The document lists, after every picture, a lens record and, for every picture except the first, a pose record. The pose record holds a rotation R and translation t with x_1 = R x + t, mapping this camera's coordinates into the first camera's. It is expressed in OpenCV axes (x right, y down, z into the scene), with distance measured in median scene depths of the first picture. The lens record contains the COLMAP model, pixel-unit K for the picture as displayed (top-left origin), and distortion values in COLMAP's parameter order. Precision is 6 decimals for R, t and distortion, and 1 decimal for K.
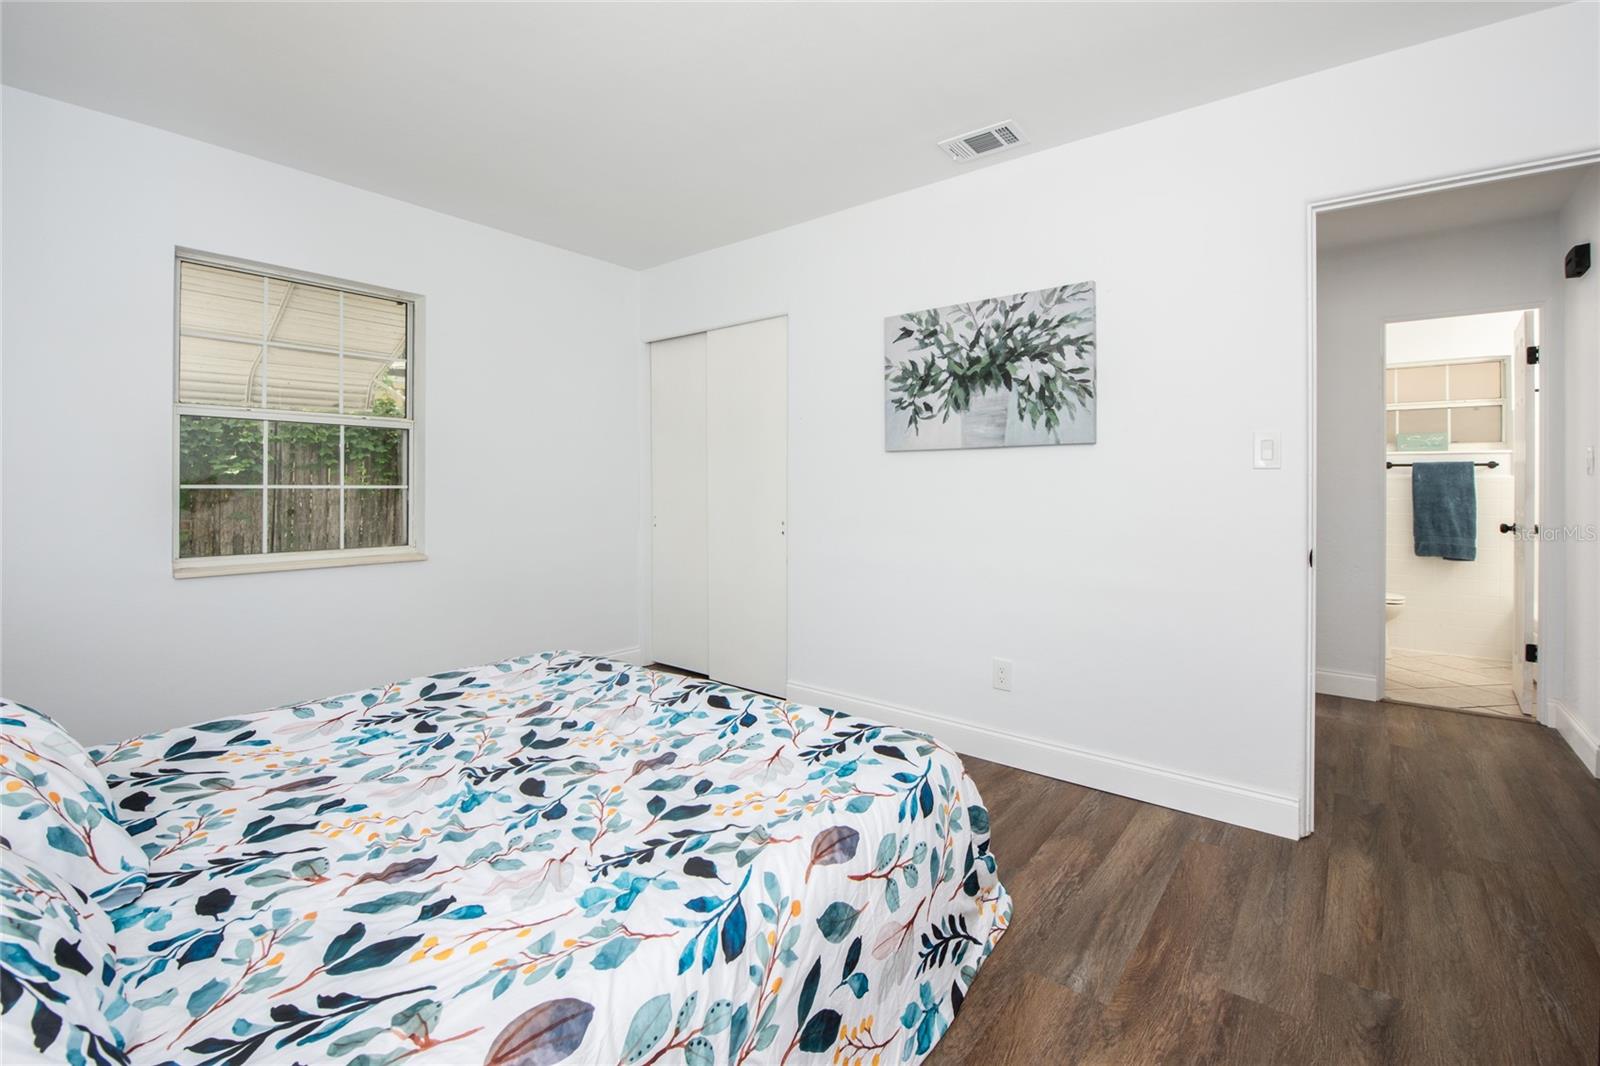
lens RADIAL K [[669.8, 0, 826.3], [0, 669.8, 484.5], [0, 0, 1]] dist [-0.007745, -0.001847]
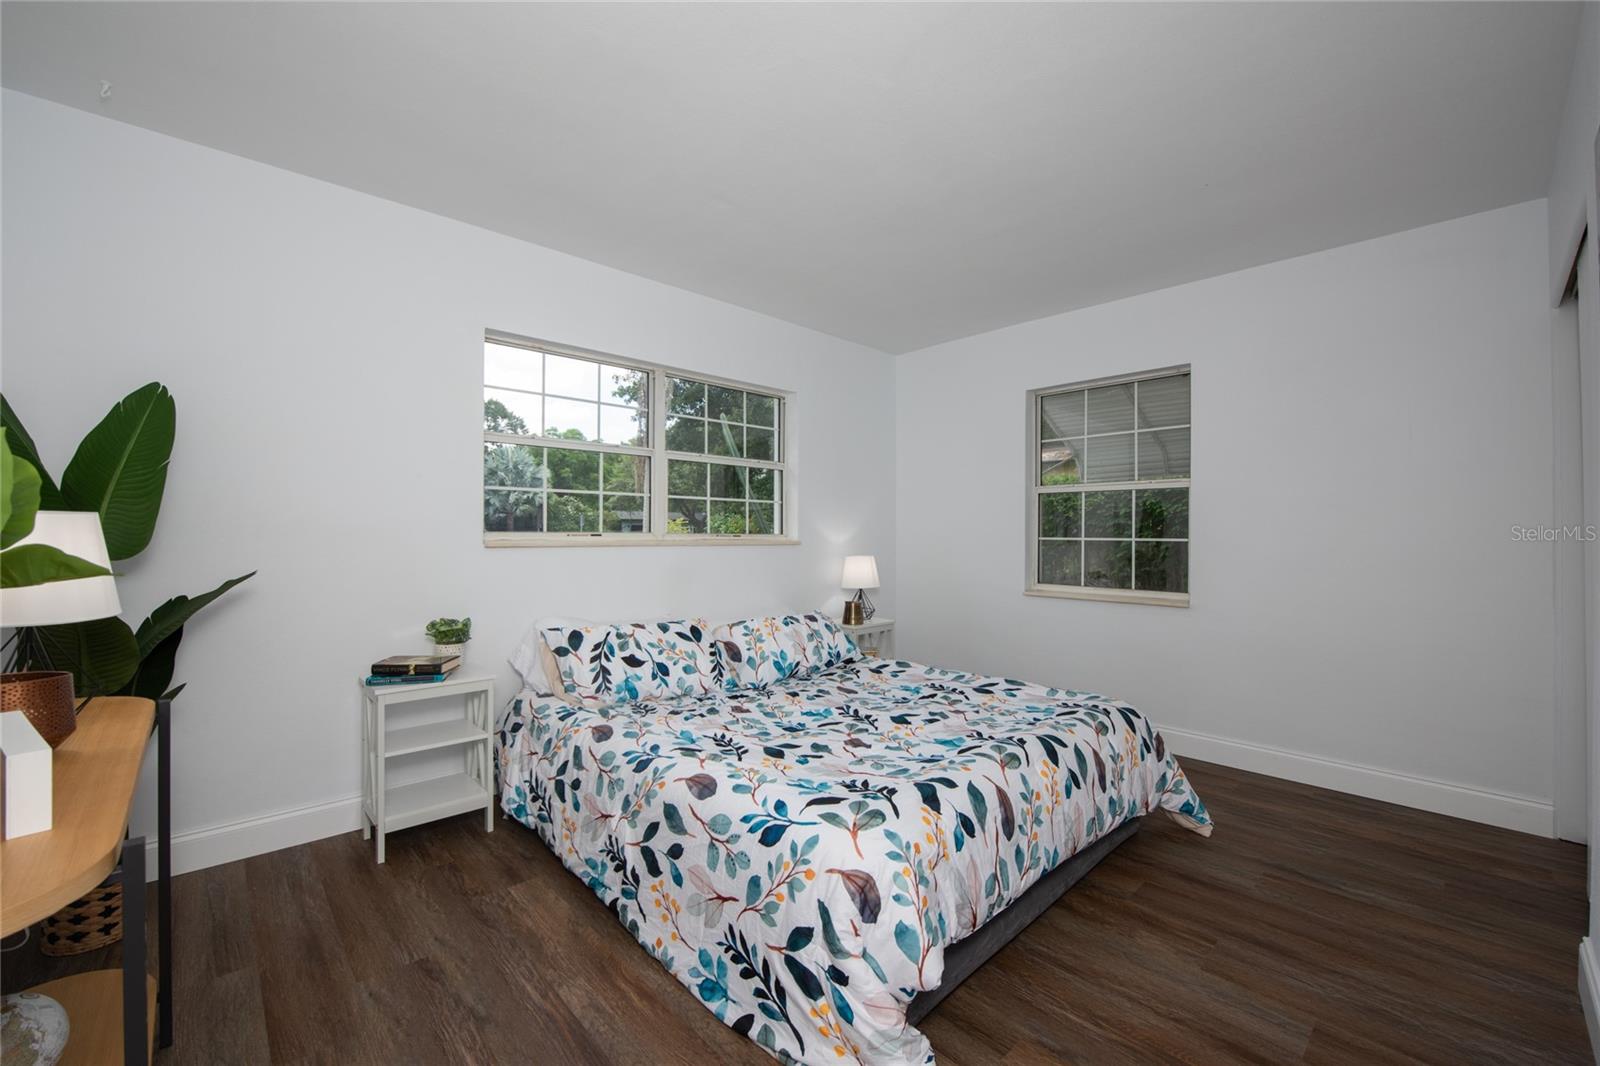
lens RADIAL K [[638.1, 0, 805.7], [0, 638.1, 534.3], [0, 0, 1]] dist [-0.017222, 0.000027]
pose [[-0.133335, -0.007976, -0.991039, 1.199677], [-0.004649, 0.999962, -0.007422, 0.010015], [0.991060, 0.003618, -0.133367, 1.255024]]
